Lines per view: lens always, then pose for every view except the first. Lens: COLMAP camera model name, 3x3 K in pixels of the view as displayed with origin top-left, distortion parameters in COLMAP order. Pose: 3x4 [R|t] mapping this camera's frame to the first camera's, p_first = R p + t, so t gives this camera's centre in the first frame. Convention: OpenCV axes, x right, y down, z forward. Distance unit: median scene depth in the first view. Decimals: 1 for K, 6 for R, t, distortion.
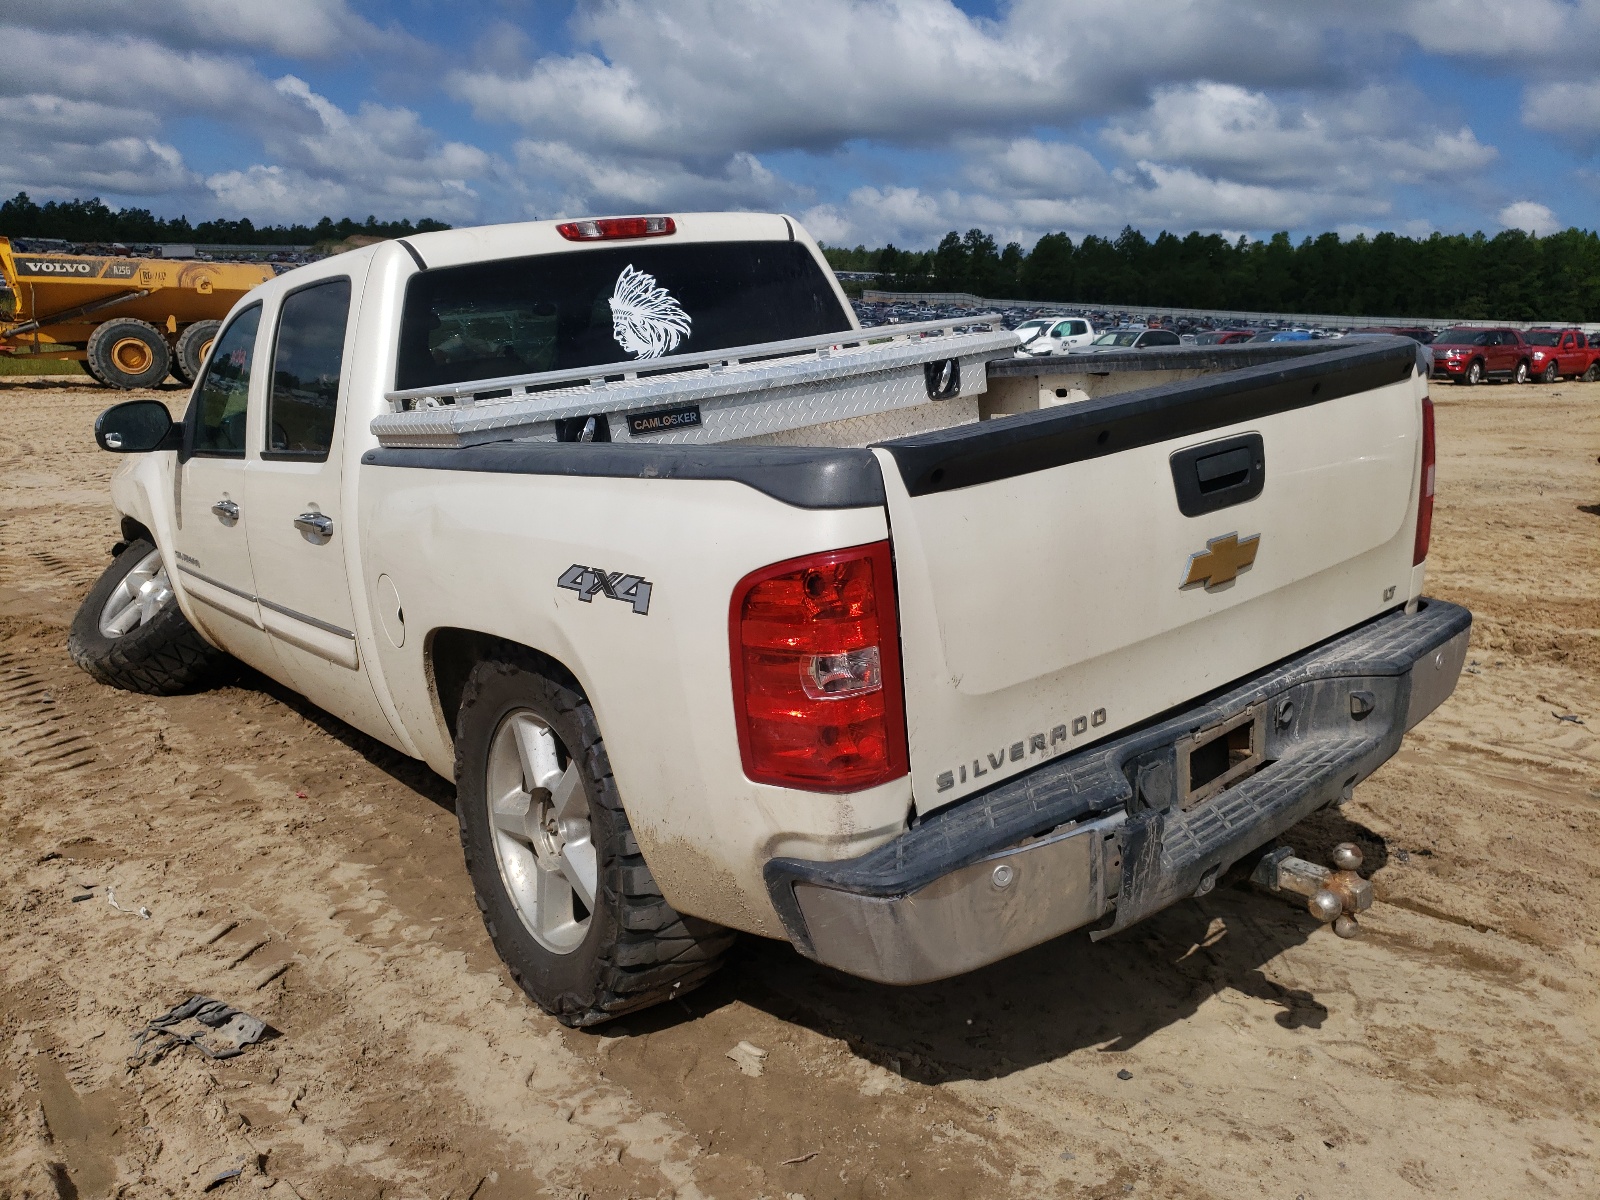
lens RADIAL K [[1237.1, 0, 800.0], [0, 1237.1, 600.0], [0, 0, 1]] dist [0.030700, 0.000012]
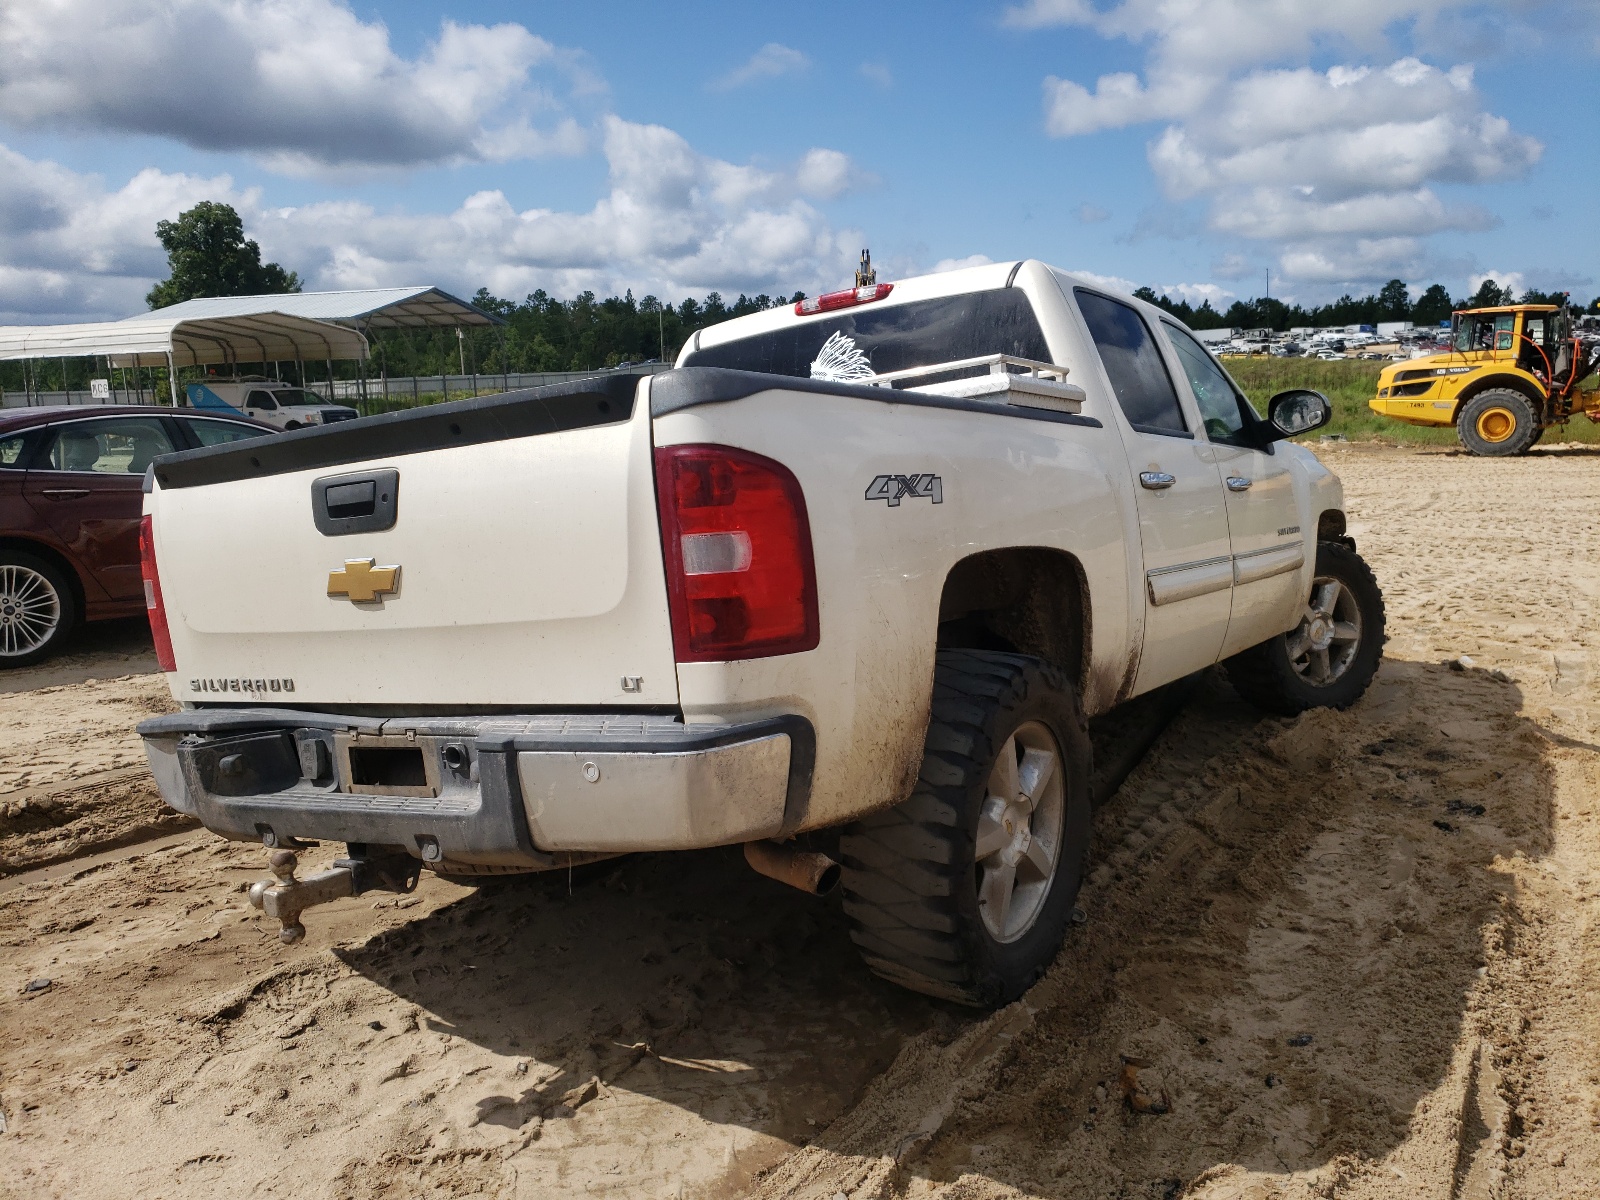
lens RADIAL K [[1189.0, 0, 800.0], [0, 1189.0, 600.0], [0, 0, 1]] dist [0.001383, 0.000094]
pose [[0.345194, 0.124159, -0.930282, 1.251744], [-0.169613, 0.983143, 0.068276, -0.132305], [0.923078, 0.134220, 0.360434, 0.837367]]
